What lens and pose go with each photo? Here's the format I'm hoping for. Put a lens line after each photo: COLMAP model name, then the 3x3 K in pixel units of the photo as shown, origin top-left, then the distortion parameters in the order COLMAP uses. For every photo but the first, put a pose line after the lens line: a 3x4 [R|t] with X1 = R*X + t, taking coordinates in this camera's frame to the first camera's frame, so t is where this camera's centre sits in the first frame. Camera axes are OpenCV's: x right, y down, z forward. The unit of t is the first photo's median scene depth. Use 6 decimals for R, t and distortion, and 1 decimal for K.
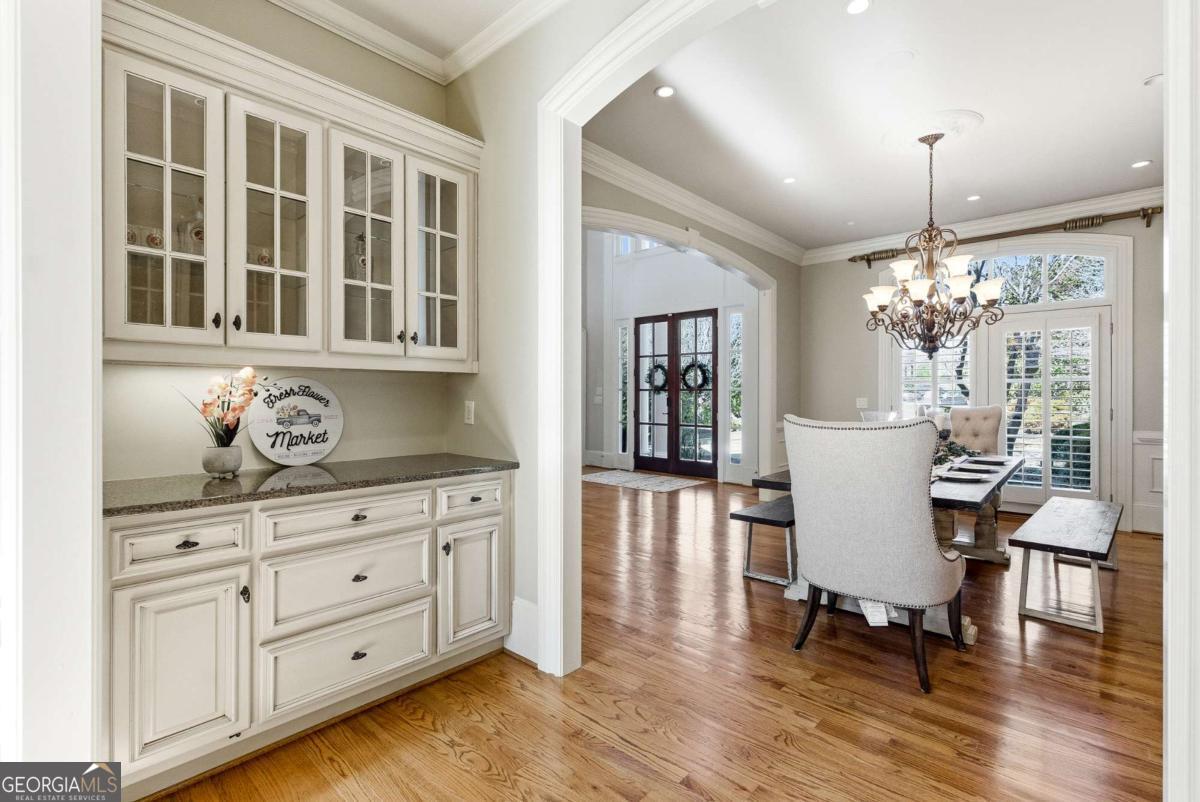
lens RADIAL K [[546.6, 0, 600.7], [0, 546.6, 397.5], [0, 0, 1]] dist [-0.000424, -0.000157]
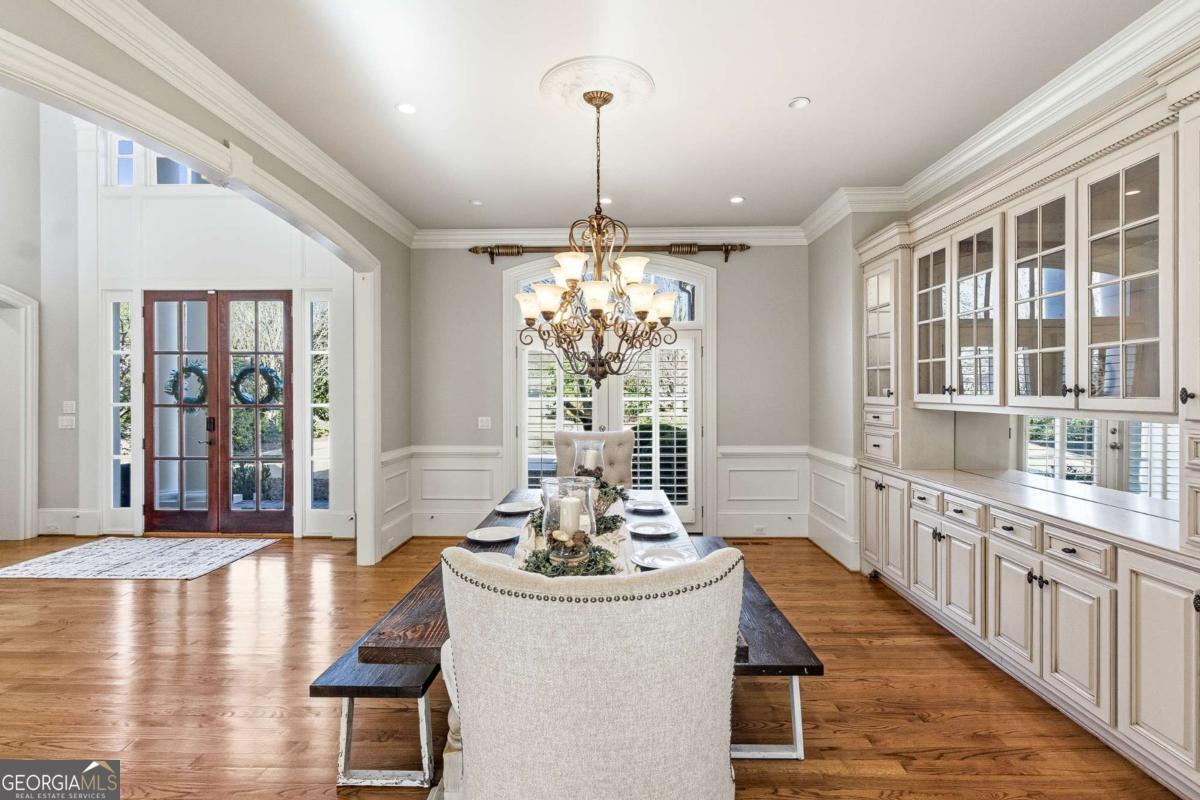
lens RADIAL K [[546.6, 0, 601.6], [0, 546.6, 392.7], [0, 0, 1]] dist [-0.000424, -0.000157]
pose [[0.753945, -0.005337, 0.656916, 0.052042], [0.003433, 0.999985, 0.004184, -0.033115], [-0.656928, -0.000899, 0.753952, 0.210010]]
